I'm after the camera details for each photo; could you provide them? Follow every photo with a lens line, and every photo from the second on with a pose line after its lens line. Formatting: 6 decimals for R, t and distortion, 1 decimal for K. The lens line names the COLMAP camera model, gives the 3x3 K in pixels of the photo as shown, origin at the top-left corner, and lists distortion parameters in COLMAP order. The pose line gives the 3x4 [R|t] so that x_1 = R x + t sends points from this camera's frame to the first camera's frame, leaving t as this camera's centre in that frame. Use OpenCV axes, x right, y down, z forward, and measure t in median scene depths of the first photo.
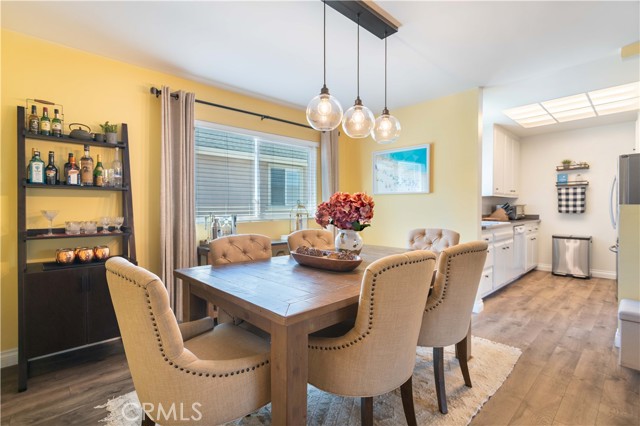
lens RADIAL K [[308.1, 0, 316.5], [0, 308.1, 214.6], [0, 0, 1]] dist [-0.004440, 0.000683]
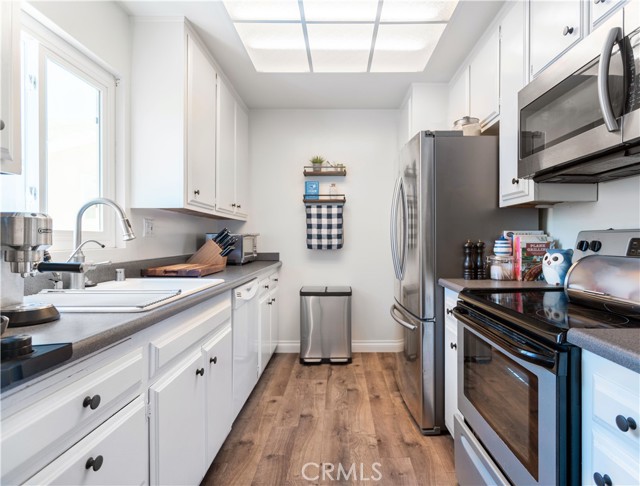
lens RADIAL K [[358.8, 0, 320.9], [0, 358.8, 241.8], [0, 0, 1]] dist [-0.007561, -0.000532]
pose [[0.721018, -0.001592, 0.692914, 0.358138], [0.012932, 0.999854, -0.011159, -0.011522], [-0.692795, 0.017007, 0.720934, 0.521764]]
